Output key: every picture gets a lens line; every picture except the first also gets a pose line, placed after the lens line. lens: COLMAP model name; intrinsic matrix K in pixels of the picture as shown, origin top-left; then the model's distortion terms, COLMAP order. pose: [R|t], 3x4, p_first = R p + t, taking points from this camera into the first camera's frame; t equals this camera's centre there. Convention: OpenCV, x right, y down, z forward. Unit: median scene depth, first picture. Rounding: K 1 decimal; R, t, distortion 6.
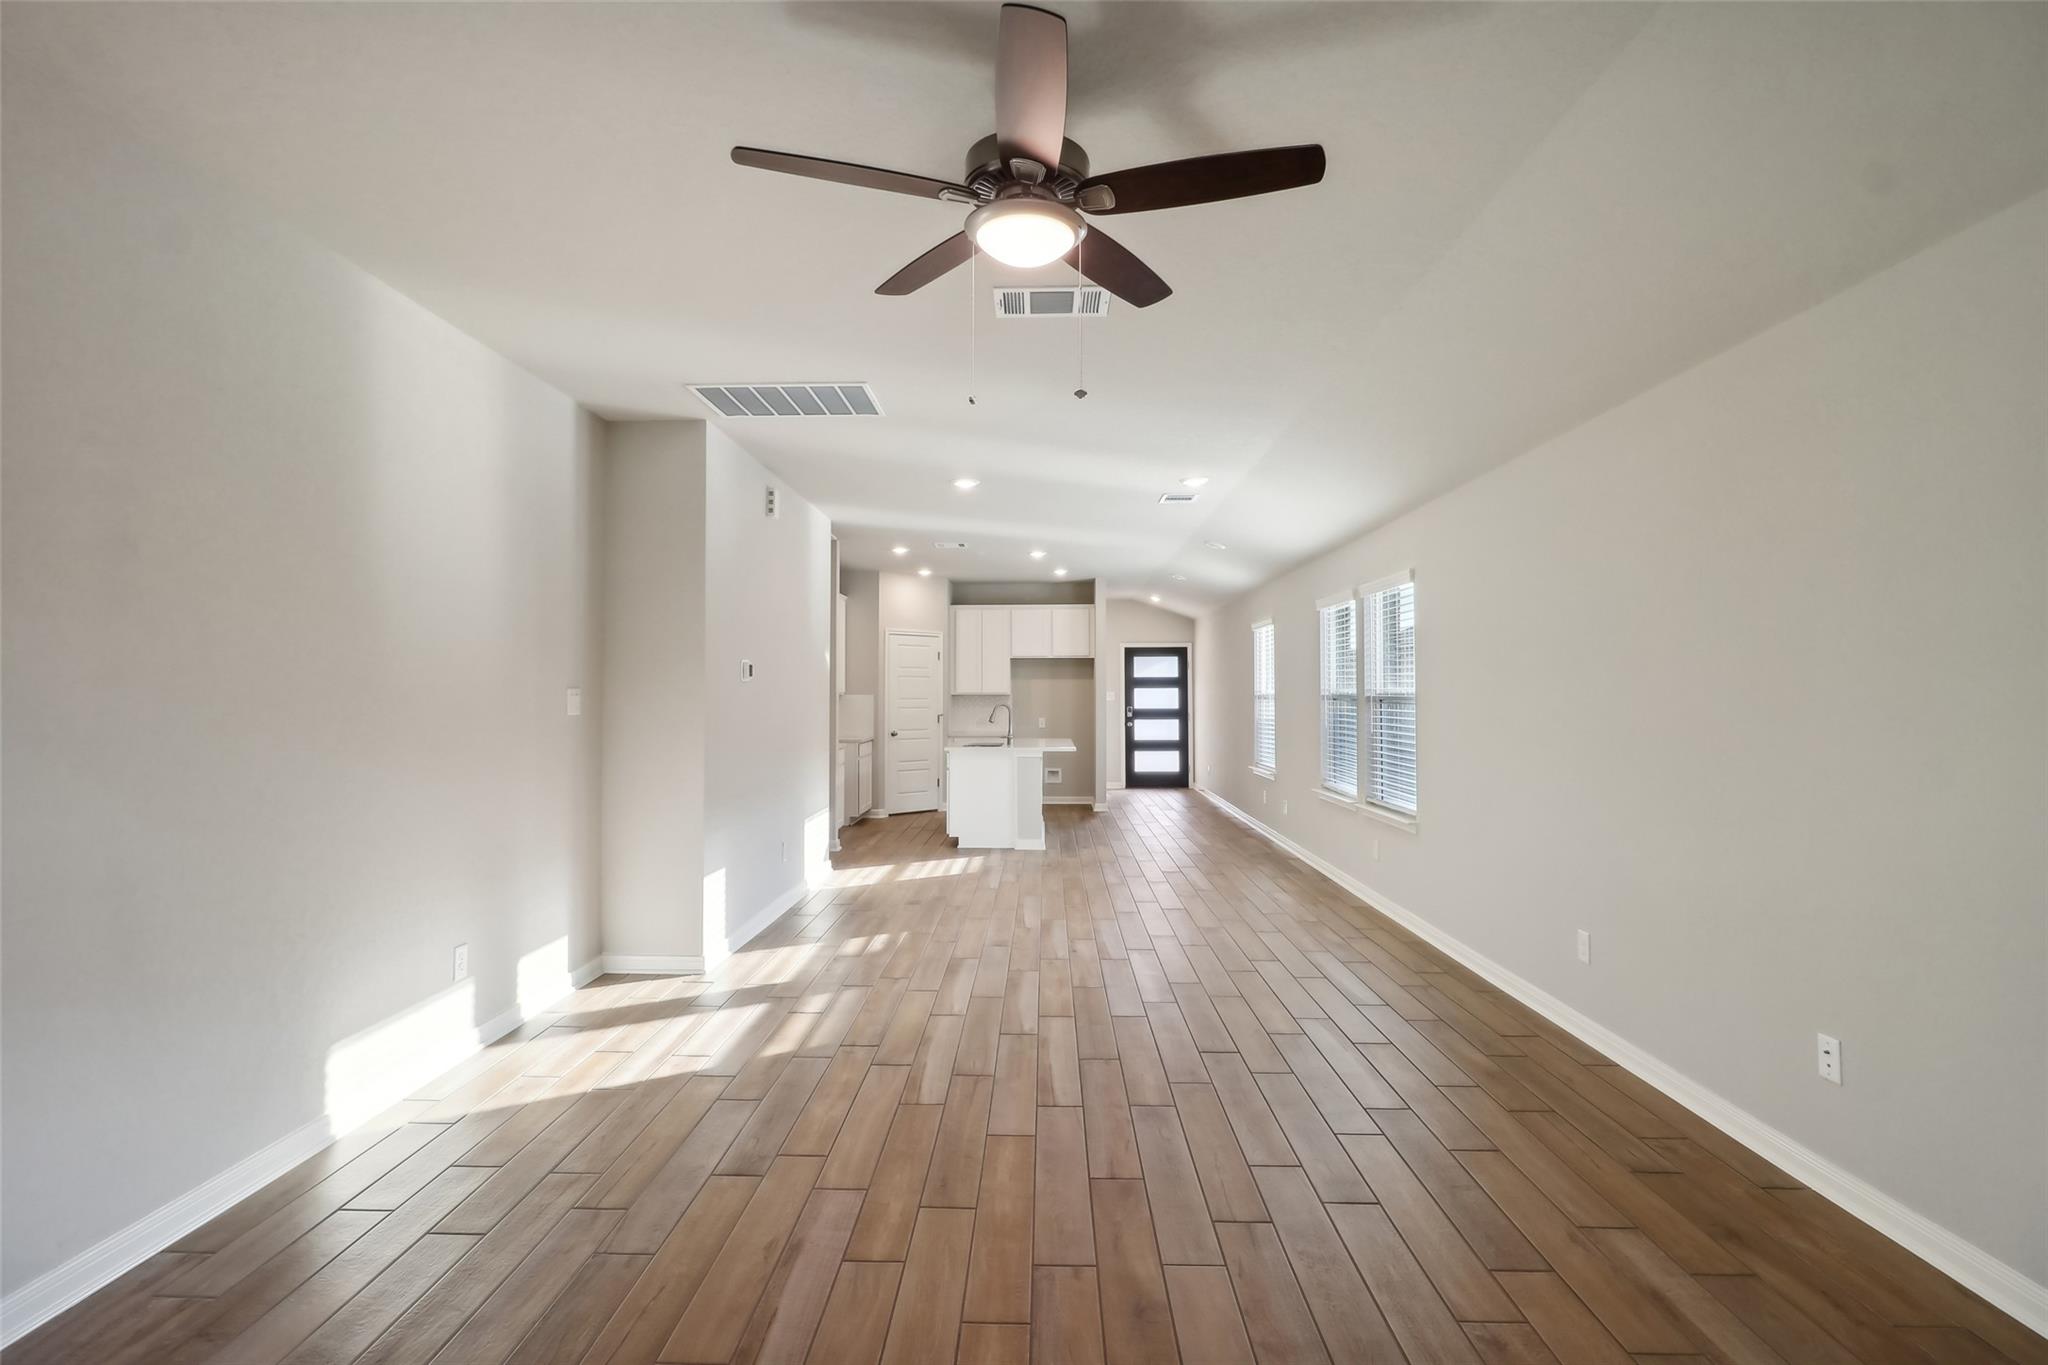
lens RADIAL K [[966.9, 0, 1012.0], [0, 966.9, 667.3], [0, 0, 1]] dist [-0.002745, -0.000080]
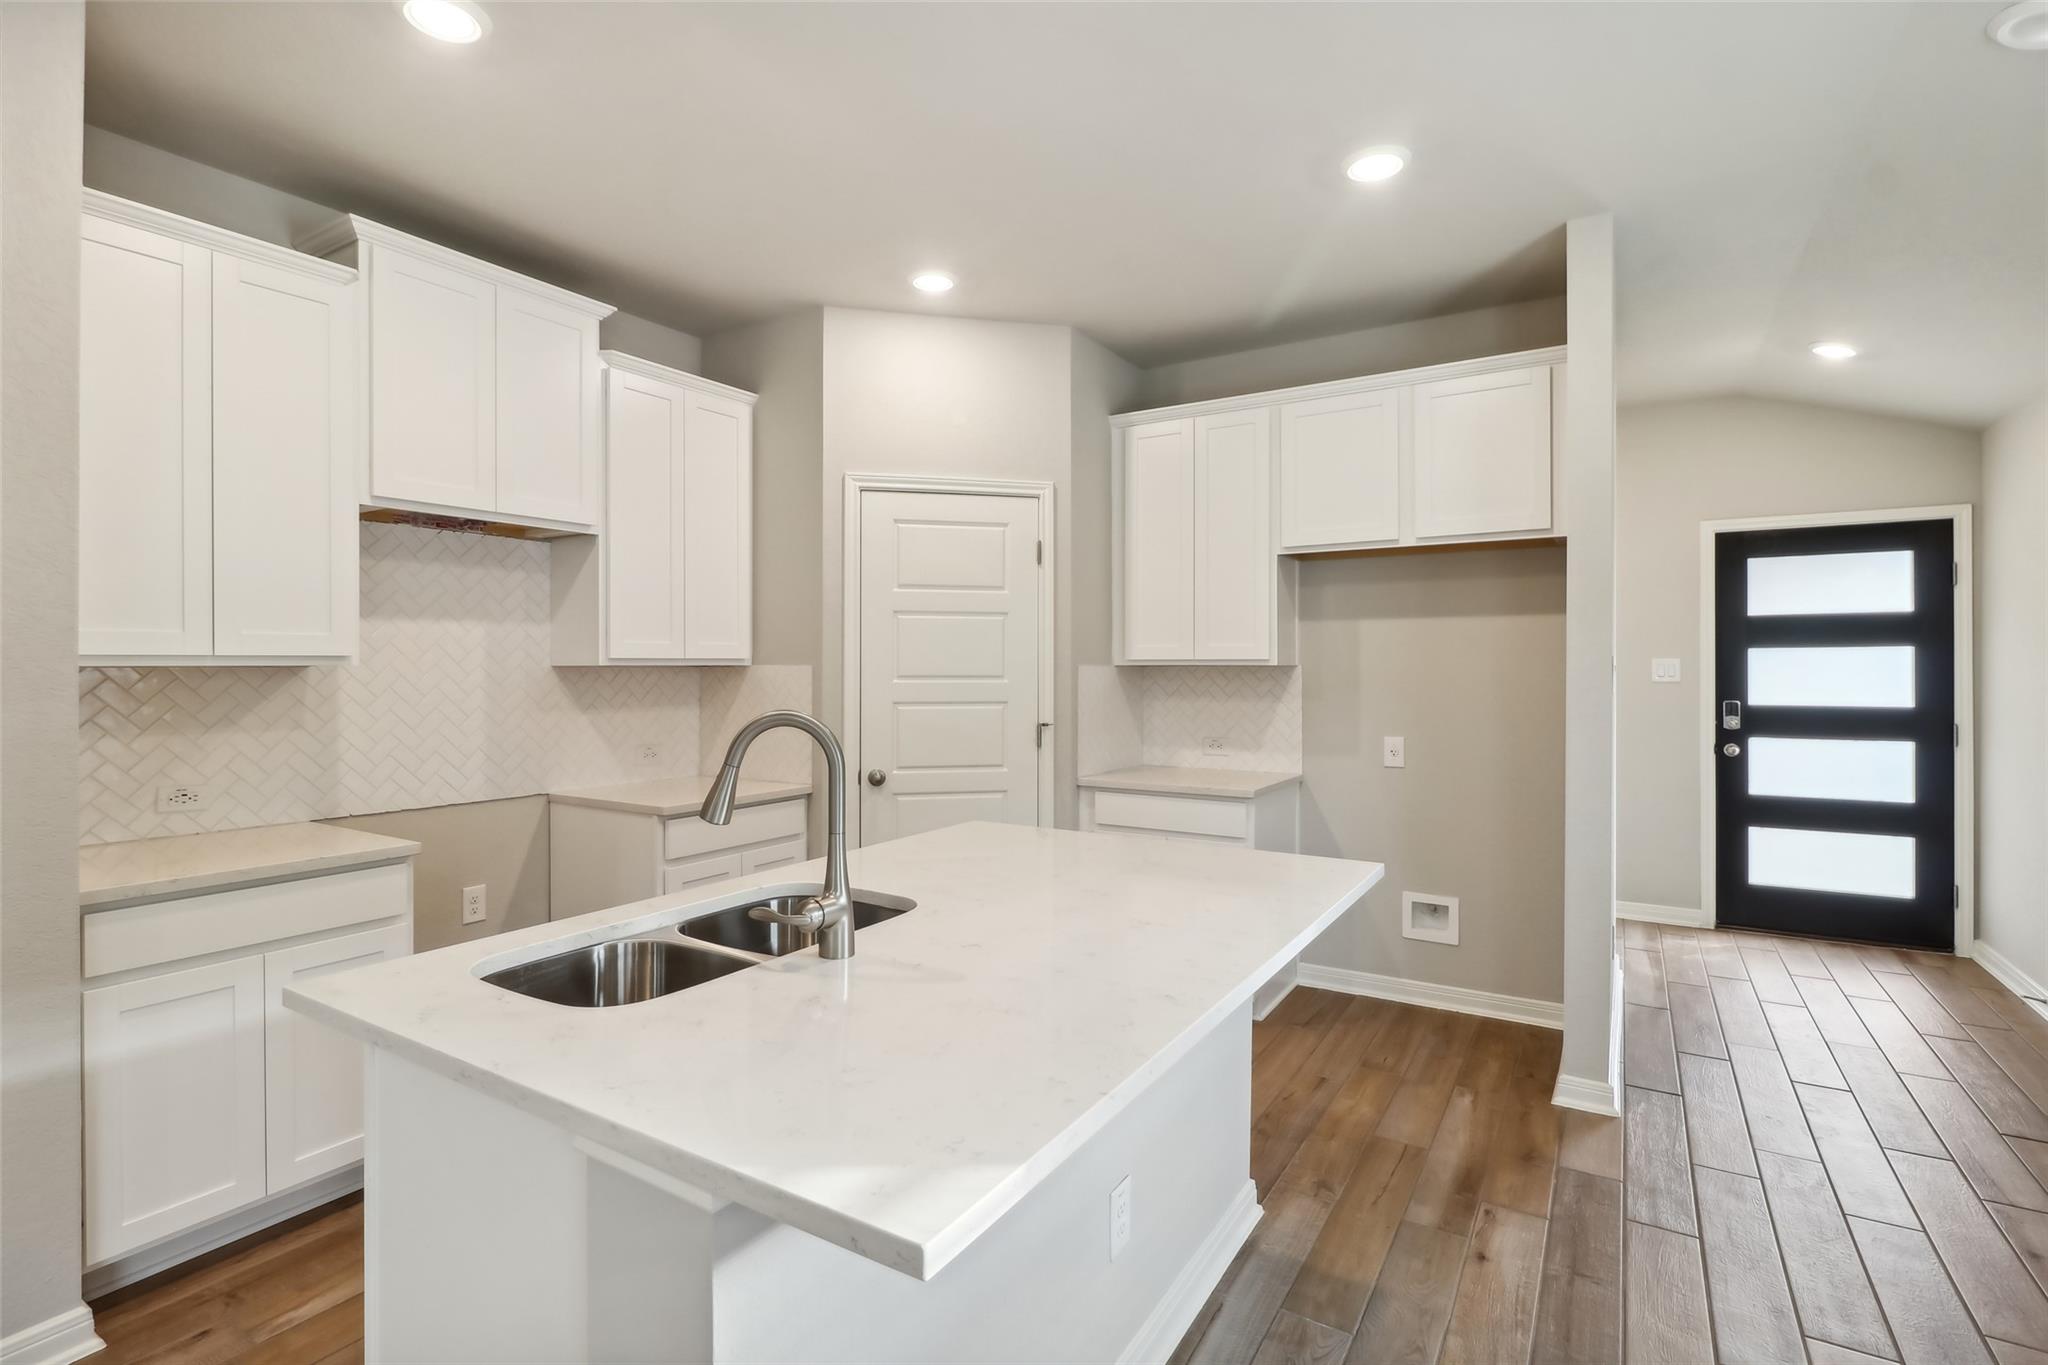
lens RADIAL K [[966.9, 0, 1012.0], [0, 966.9, 667.3], [0, 0, 1]] dist [-0.002745, -0.000080]
pose [[0.862430, 0.000925, -0.506175, 0.094673], [0.013390, 0.999607, 0.024641, 0.021429], [0.505999, -0.028028, 0.862079, 0.728240]]
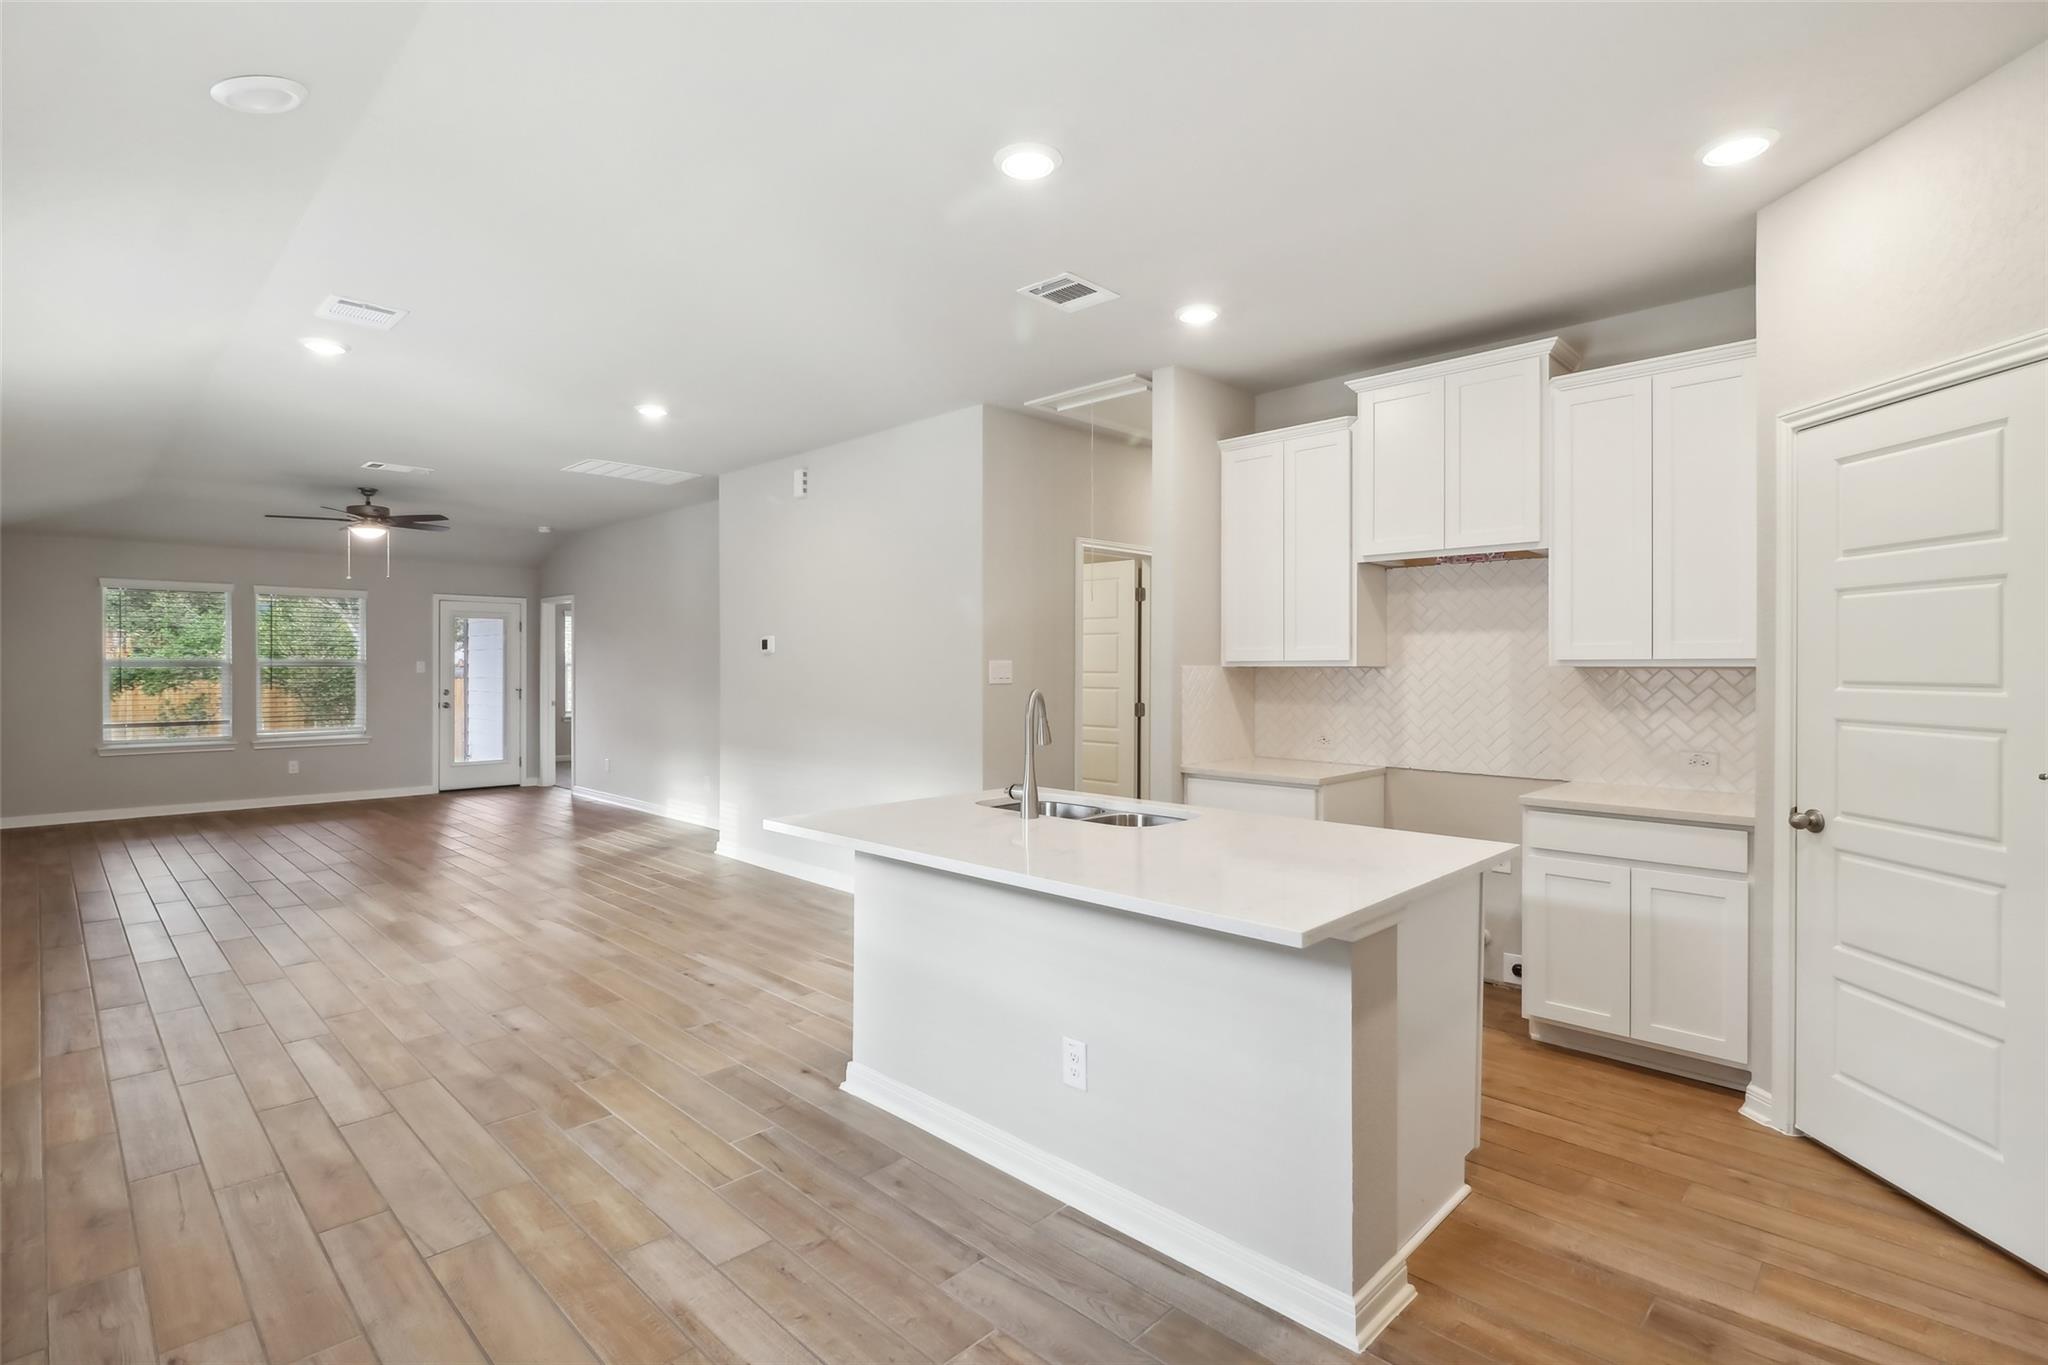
lens RADIAL K [[966.9, 0, 1012.0], [0, 966.9, 667.3], [0, 0, 1]] dist [-0.002745, -0.000080]
pose [[-0.675225, 0.002340, -0.737608, 0.204667], [0.020857, 0.999656, -0.015921, 0.028466], [0.737317, -0.026135, -0.675041, 1.018823]]
